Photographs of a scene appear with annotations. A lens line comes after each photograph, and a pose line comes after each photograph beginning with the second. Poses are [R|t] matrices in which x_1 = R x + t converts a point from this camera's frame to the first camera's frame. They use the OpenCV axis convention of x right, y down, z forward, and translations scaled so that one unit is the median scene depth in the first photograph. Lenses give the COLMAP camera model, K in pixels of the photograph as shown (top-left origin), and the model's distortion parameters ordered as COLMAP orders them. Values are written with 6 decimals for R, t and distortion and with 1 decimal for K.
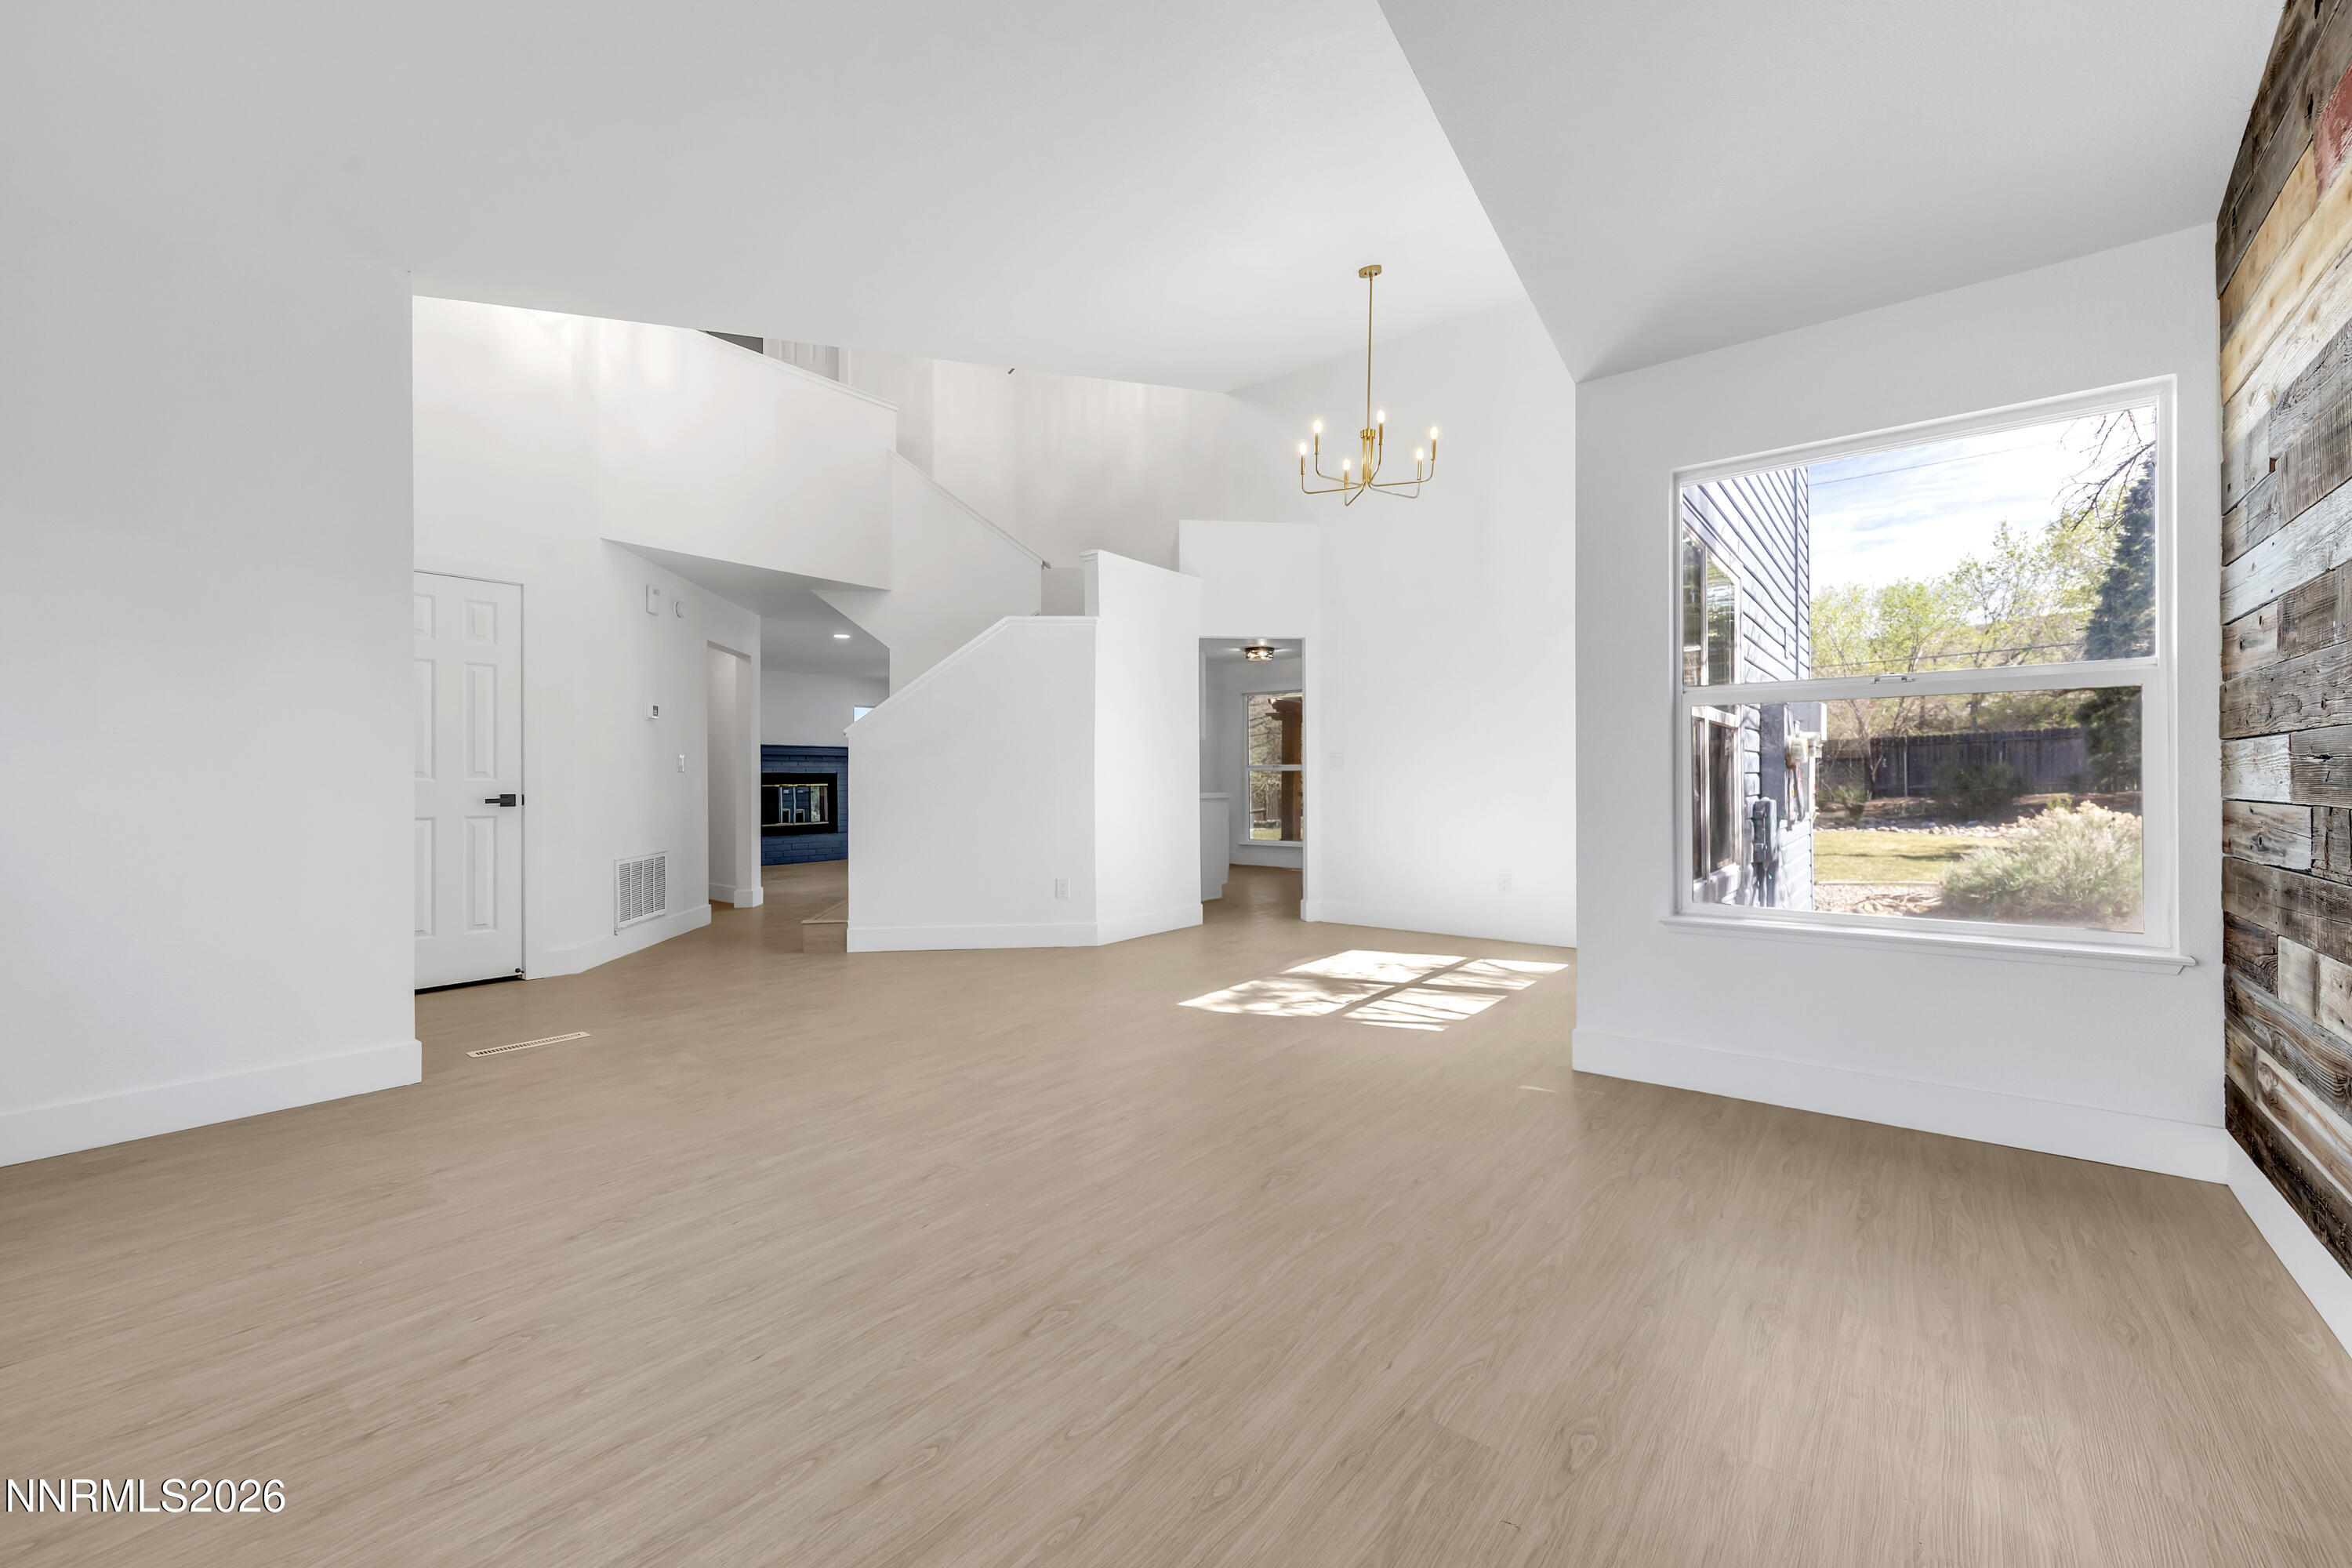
lens RADIAL K [[968.9, 0, 1190.9], [0, 968.9, 785.8], [0, 0, 1]] dist [0.017174, -0.000068]
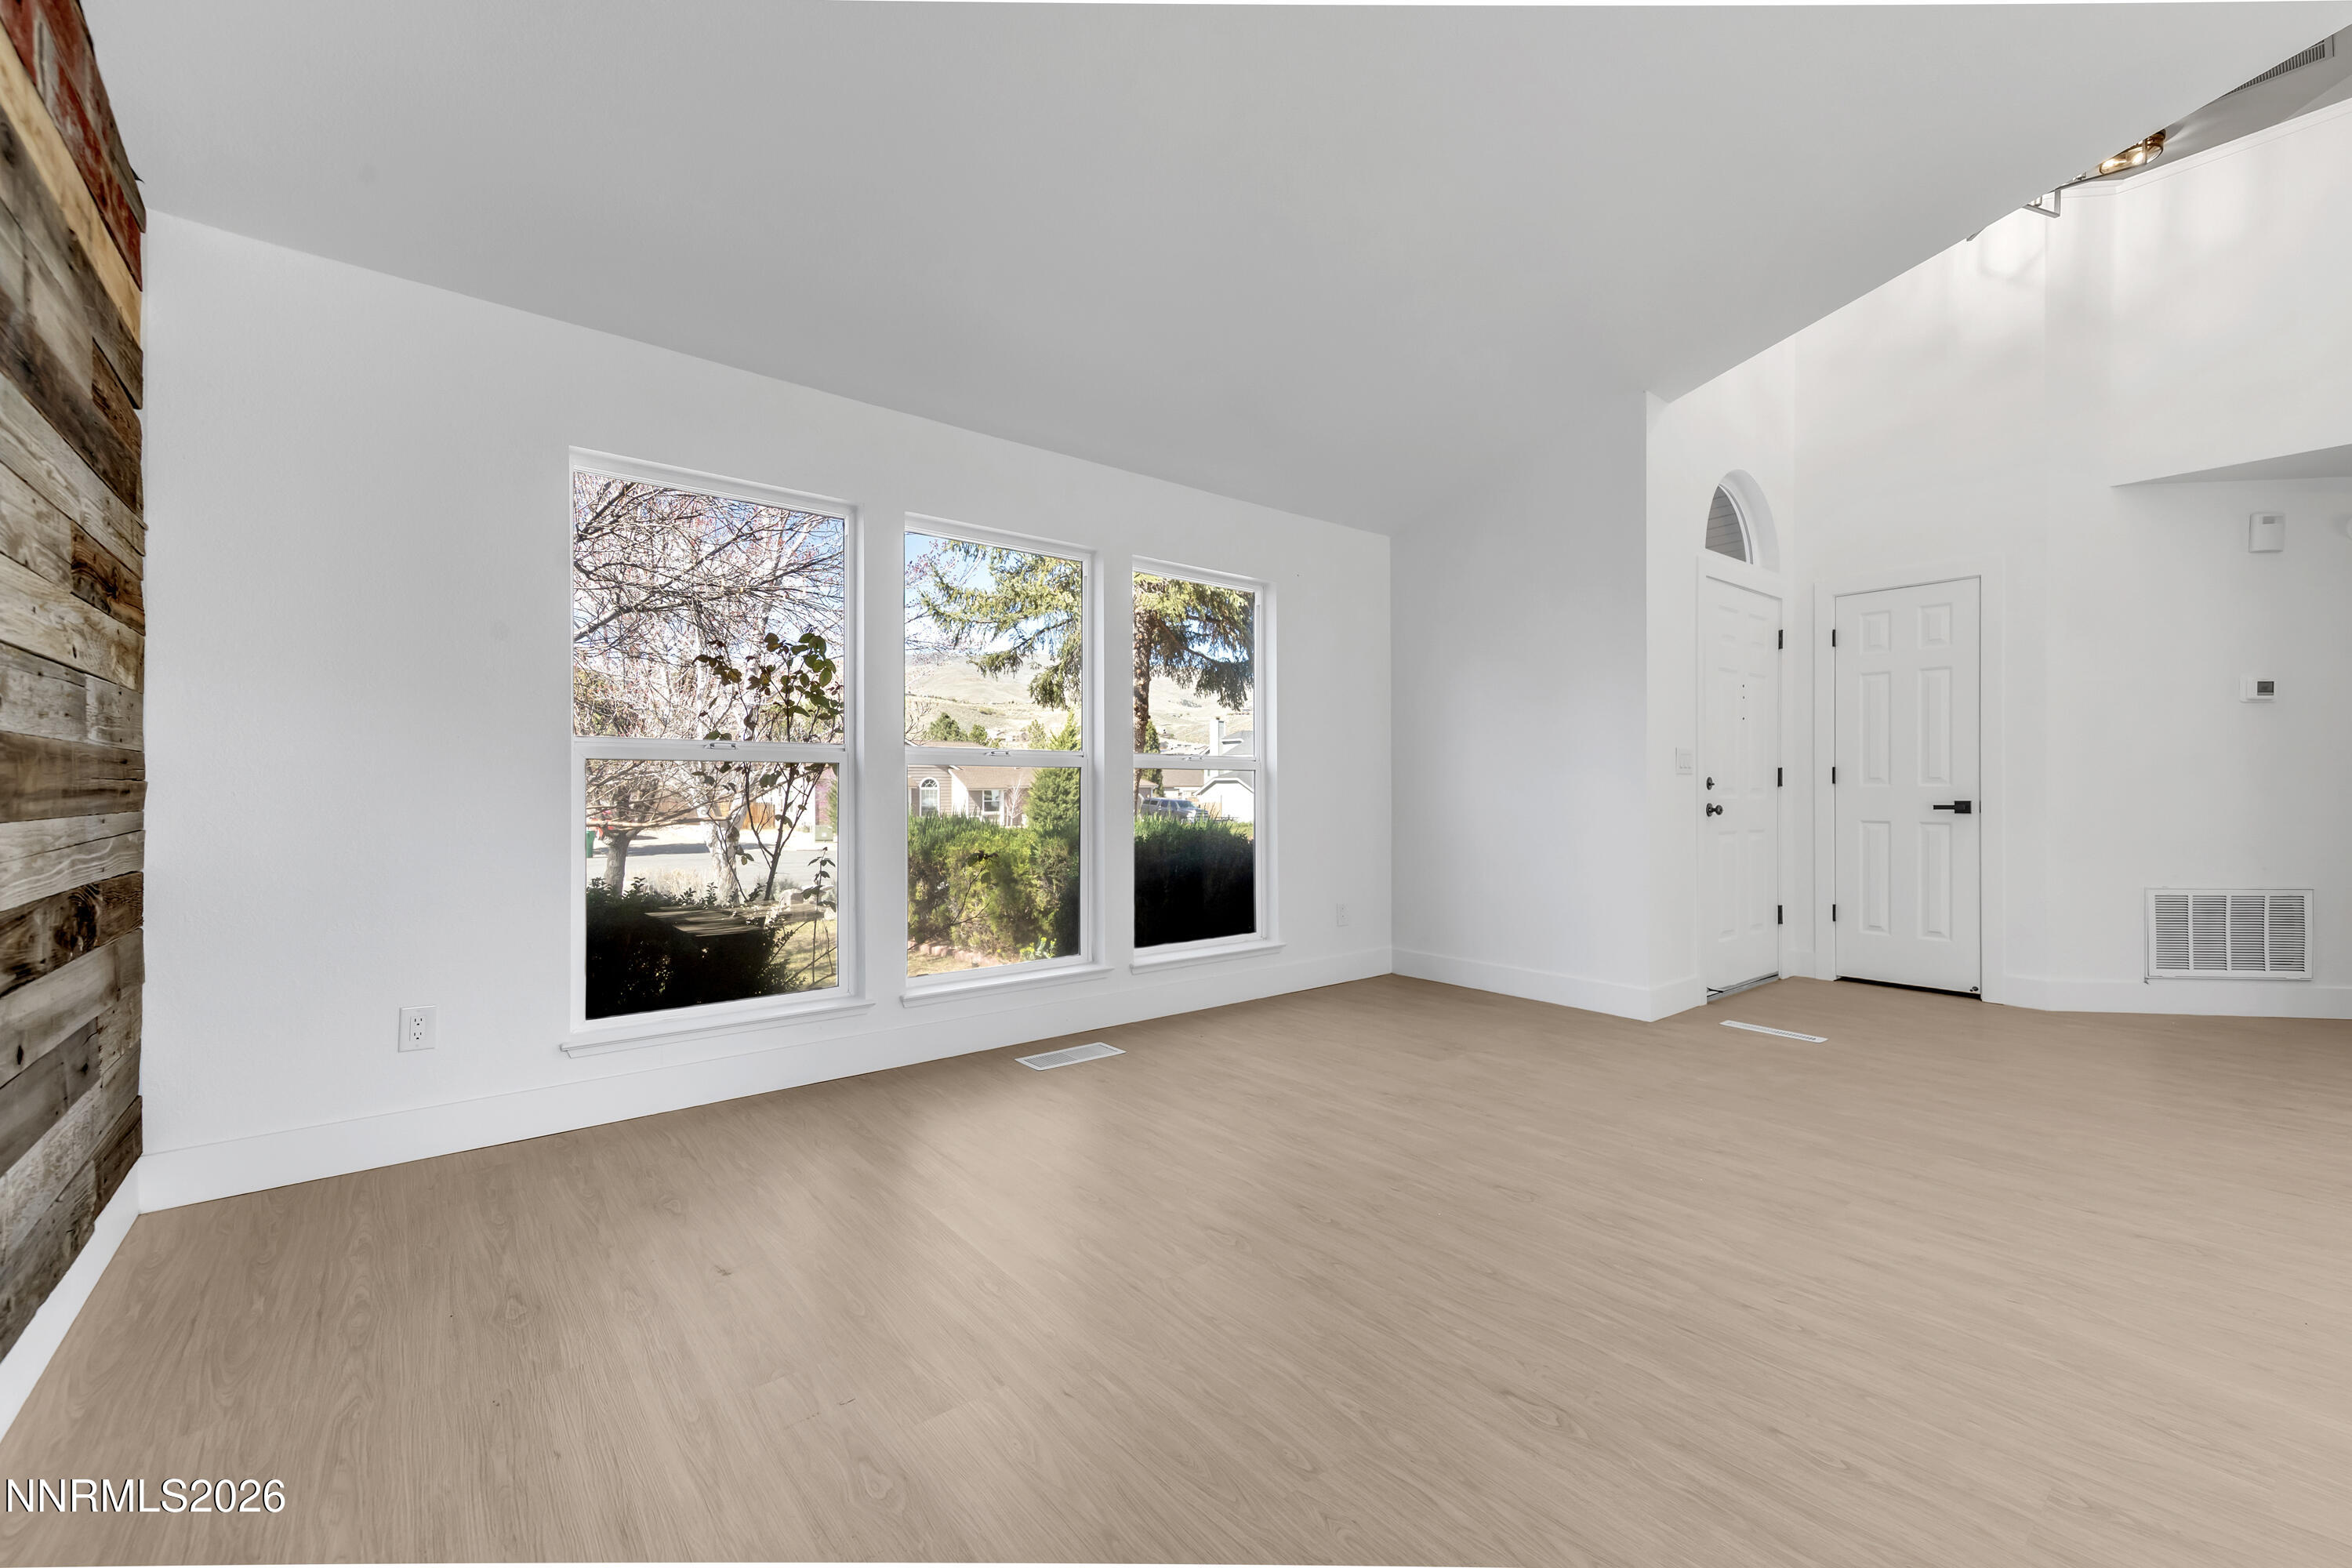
lens RADIAL K [[968.9, 0, 1193.5], [0, 968.9, 790.2], [0, 0, 1]] dist [0.017174, -0.000068]
pose [[-0.233022, 0.003970, -0.972463, 0.719877], [-0.004498, 0.999977, 0.005160, -0.005927], [0.972461, 0.005577, -0.232998, 0.870631]]
